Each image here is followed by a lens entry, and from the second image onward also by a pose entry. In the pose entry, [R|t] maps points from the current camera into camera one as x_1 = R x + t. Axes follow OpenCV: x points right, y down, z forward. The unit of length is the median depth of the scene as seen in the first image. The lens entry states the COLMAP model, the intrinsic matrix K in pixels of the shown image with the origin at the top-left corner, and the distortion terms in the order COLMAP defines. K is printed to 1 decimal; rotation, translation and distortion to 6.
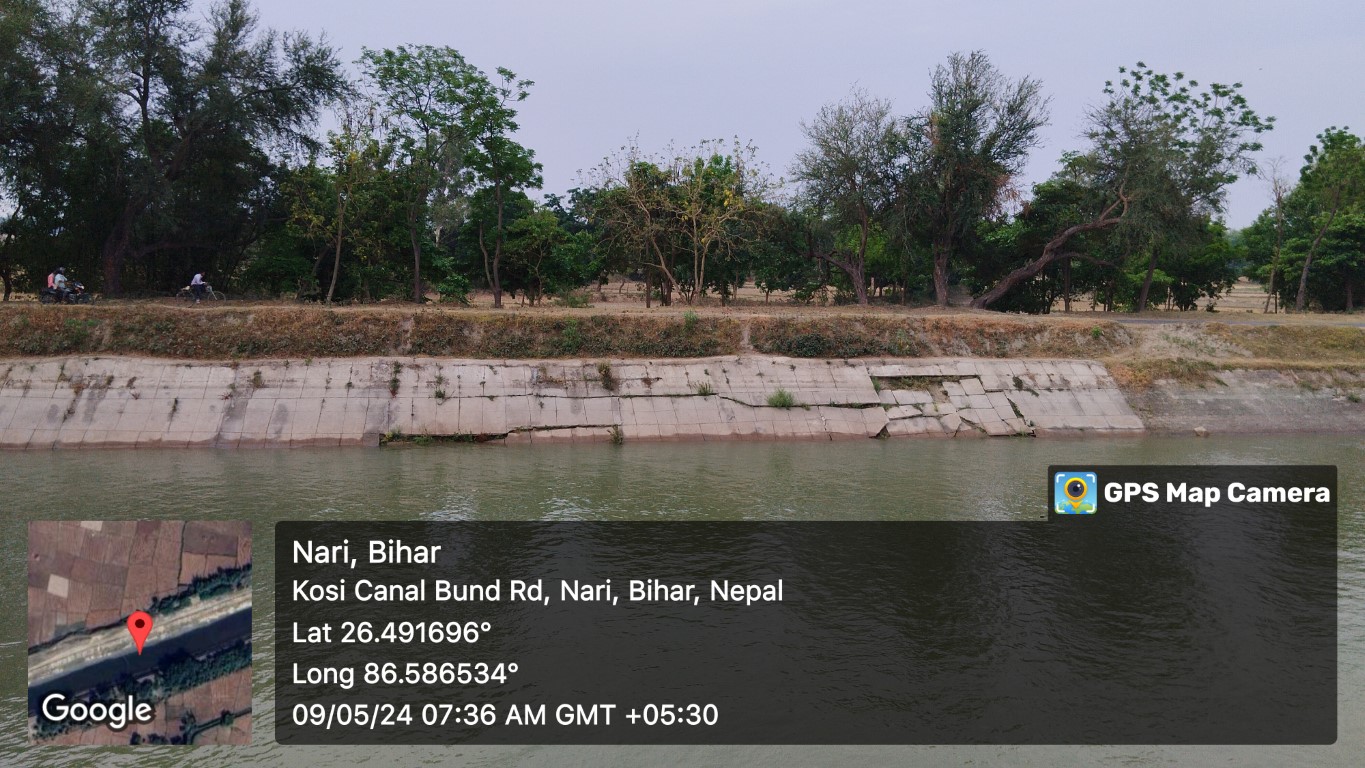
lens RADIAL K [[1109.2, 0, 682.5], [0, 1109.2, 384.0], [0, 0, 1]] dist [0.068003, -0.151636]
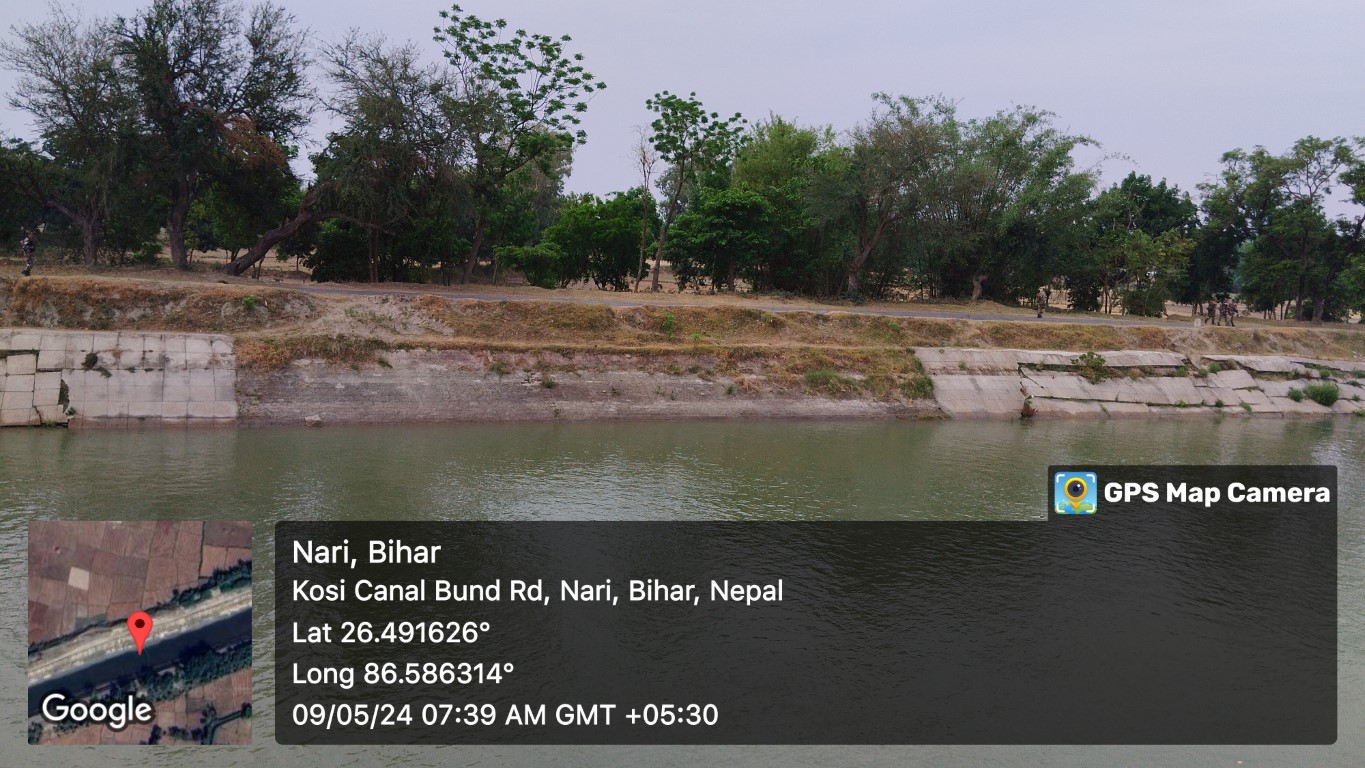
lens RADIAL K [[1109.9, 0, 682.1], [0, 1109.9, 381.9], [0, 0, 1]] dist [0.069722, -0.155696]
pose [[0.977274, 0.009405, 0.211773, 0.520198], [-0.012641, 0.999823, 0.013928, -0.002130], [-0.211605, -0.016289, 0.977220, 0.110950]]
